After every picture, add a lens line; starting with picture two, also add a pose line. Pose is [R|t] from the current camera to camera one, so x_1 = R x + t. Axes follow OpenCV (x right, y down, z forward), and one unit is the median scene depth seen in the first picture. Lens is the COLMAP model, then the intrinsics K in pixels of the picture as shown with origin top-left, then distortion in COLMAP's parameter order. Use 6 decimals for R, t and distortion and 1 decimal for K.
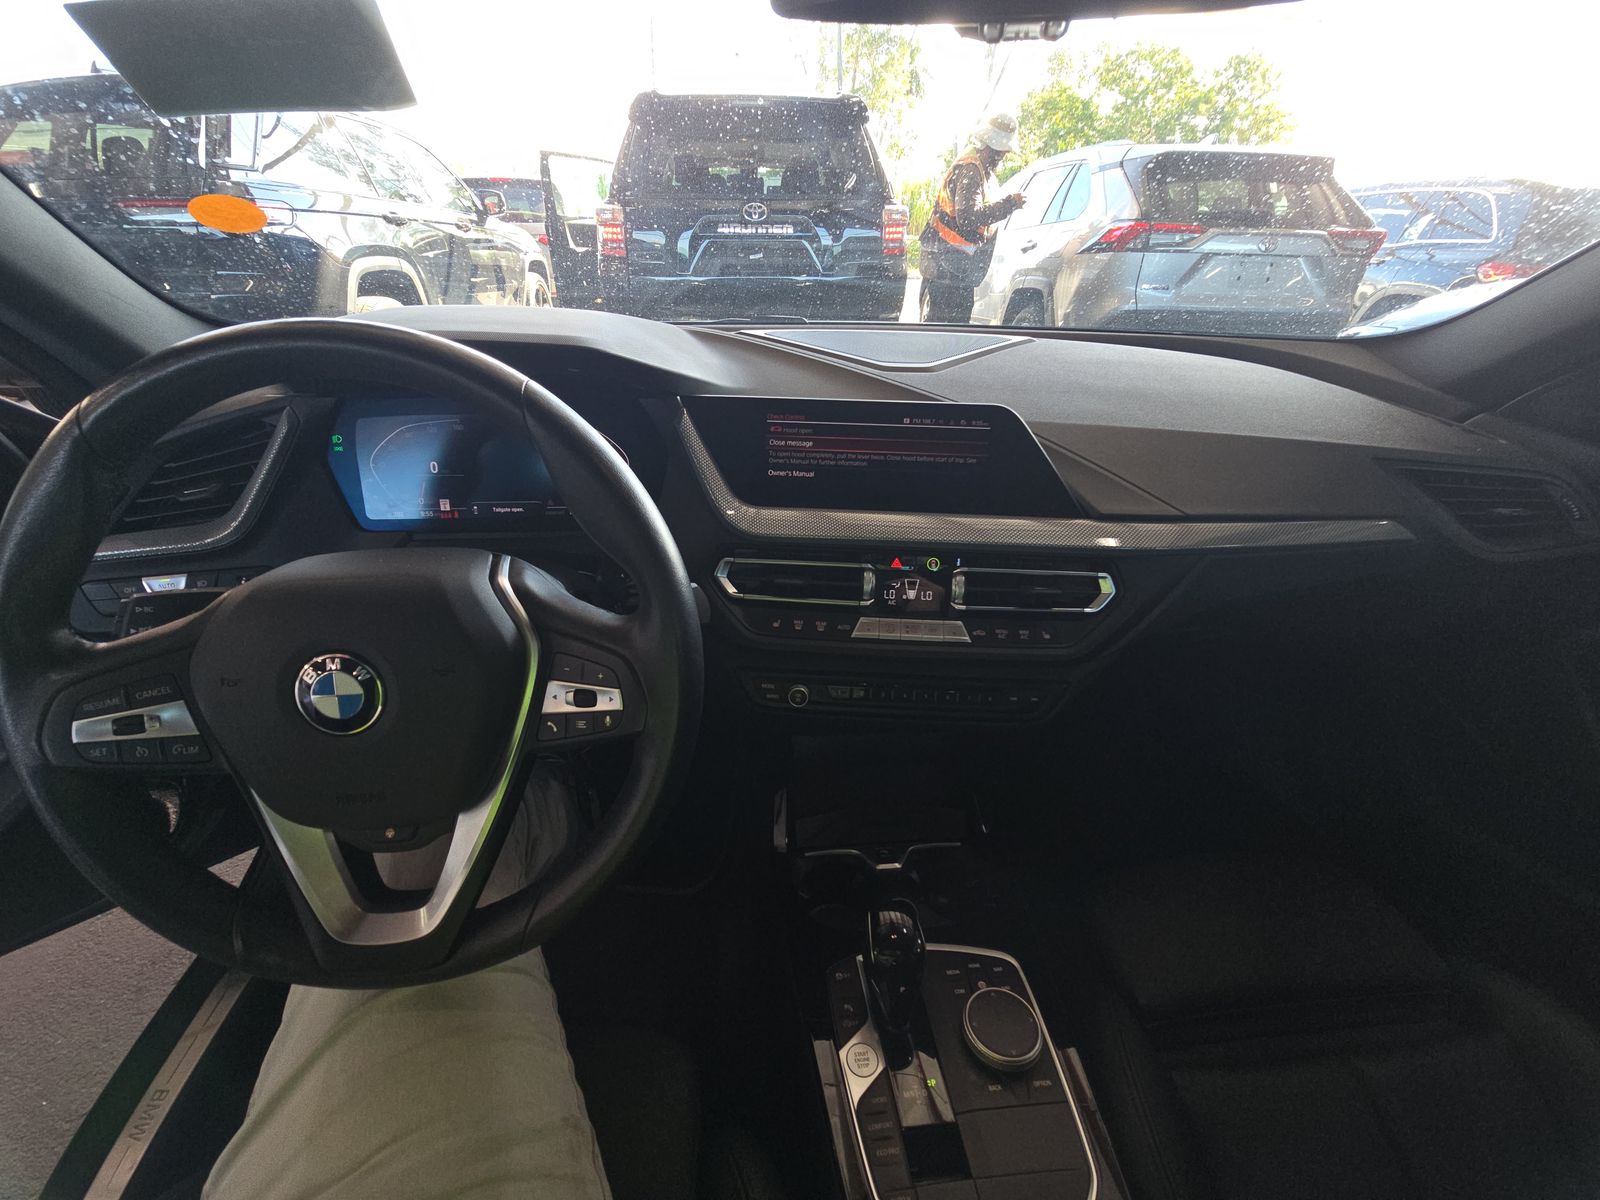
lens RADIAL K [[640.2, 0, 799.9], [0, 640.2, 594.2], [0, 0, 1]] dist [0.023983, 0.000133]
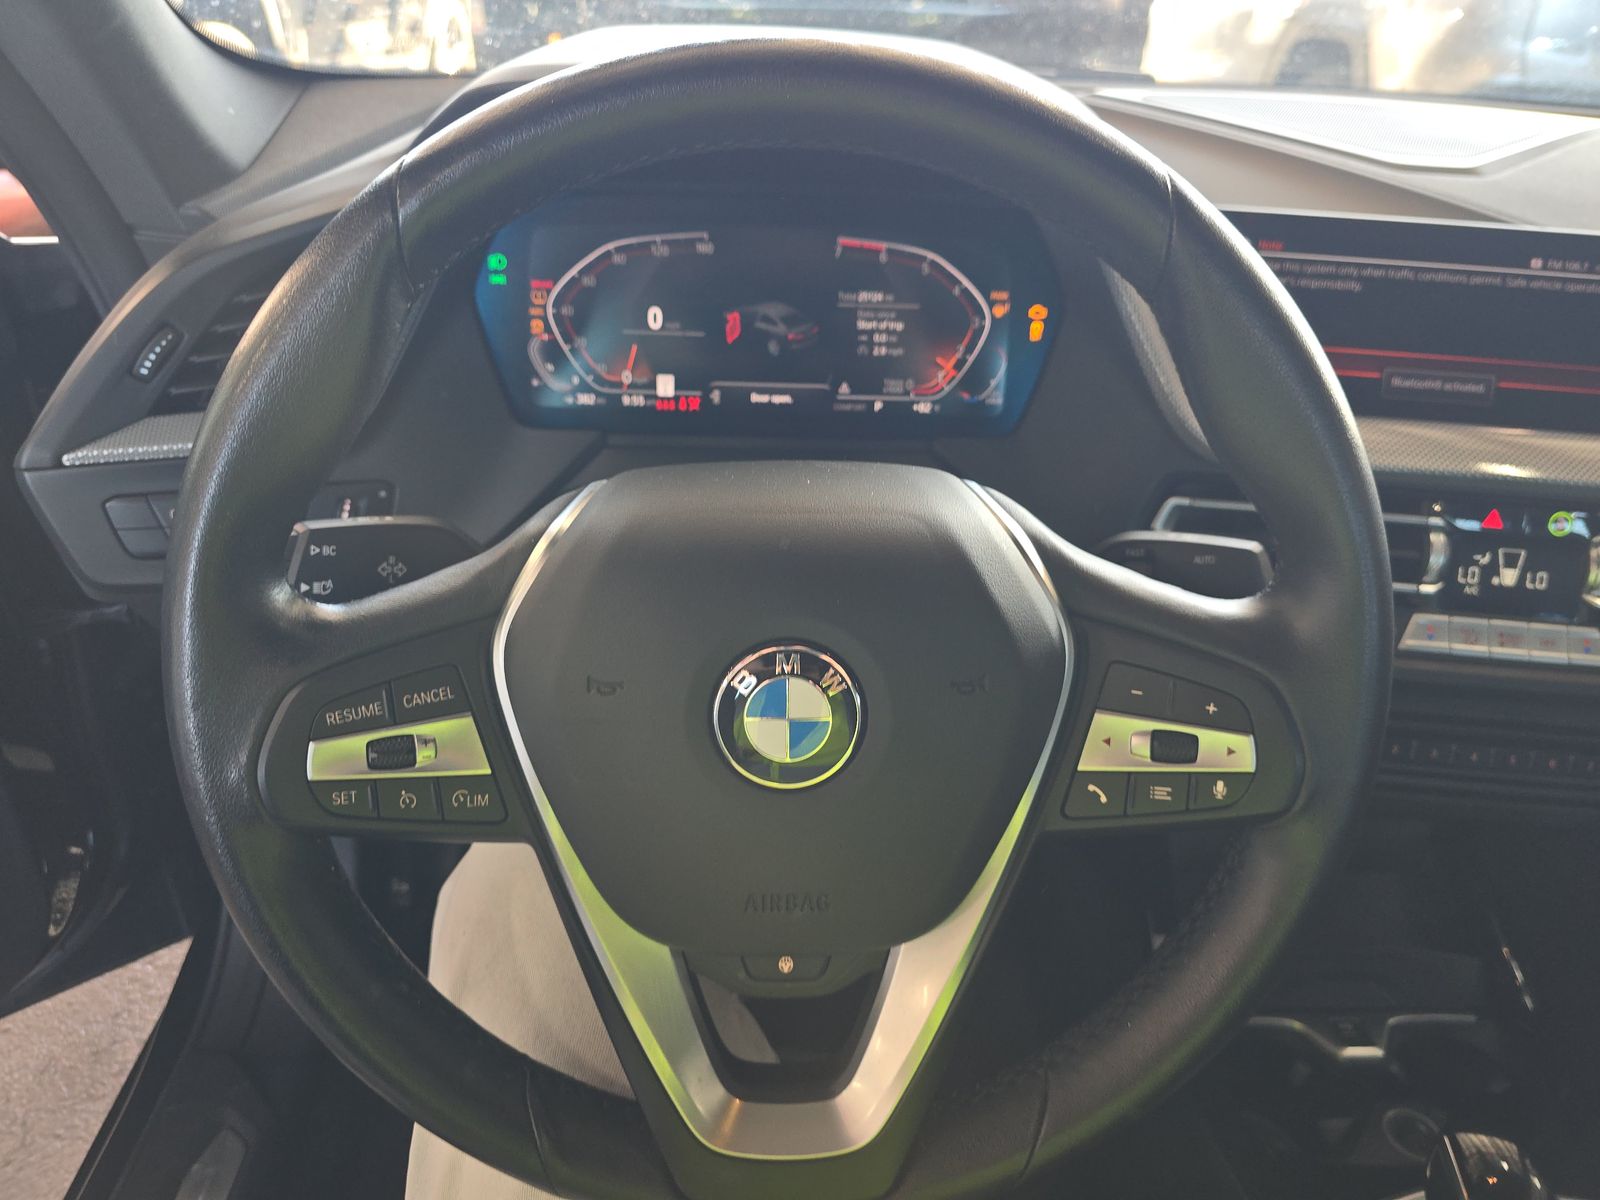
lens RADIAL K [[1077.9, 0, 799.9], [0, 1077.9, 602.9], [0, 0, 1]] dist [0.029952, -0.001647]
pose [[0.998867, 0.042027, -0.022336, -0.563761], [-0.041152, 0.998419, 0.038288, 0.016113], [0.023910, -0.037326, 0.999017, 0.063947]]
